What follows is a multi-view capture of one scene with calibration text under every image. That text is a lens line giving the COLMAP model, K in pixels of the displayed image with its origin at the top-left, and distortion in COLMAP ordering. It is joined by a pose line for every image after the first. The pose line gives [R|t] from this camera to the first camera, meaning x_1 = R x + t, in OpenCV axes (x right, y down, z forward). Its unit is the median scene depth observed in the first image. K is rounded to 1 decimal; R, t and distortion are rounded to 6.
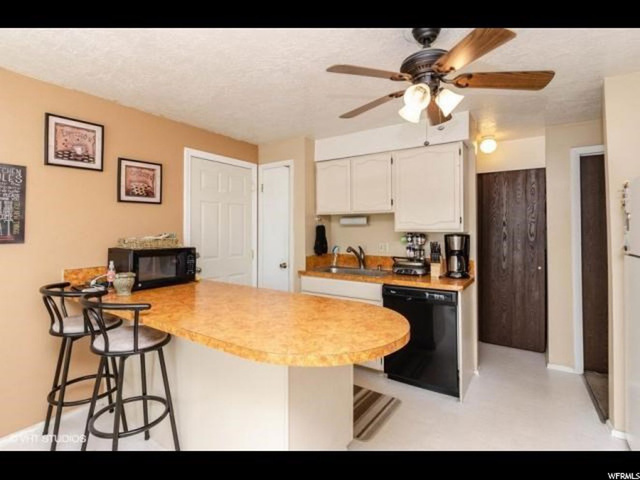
lens RADIAL K [[311.5, 0, 317.9], [0, 311.5, 225.2], [0, 0, 1]] dist [-0.012102, -0.000106]
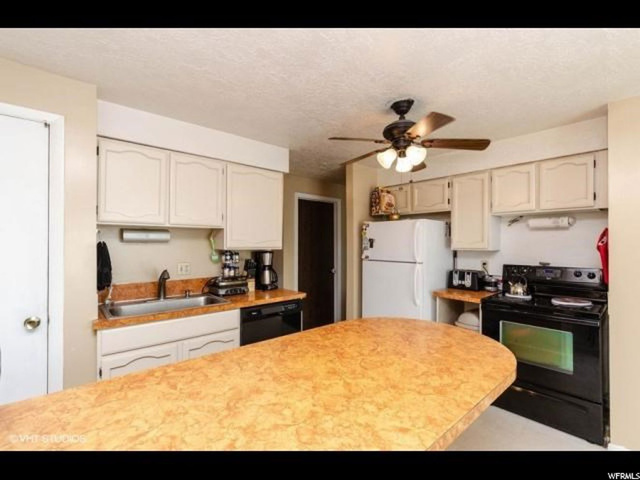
lens RADIAL K [[295.6, 0, 308.8], [0, 295.6, 240.9], [0, 0, 1]] dist [0.012042, 0.000034]
pose [[0.258196, 0.002491, 0.966089, -0.550651], [-0.022846, 0.999733, 0.003528, -0.015578], [-0.965822, -0.022982, 0.258184, 0.558888]]
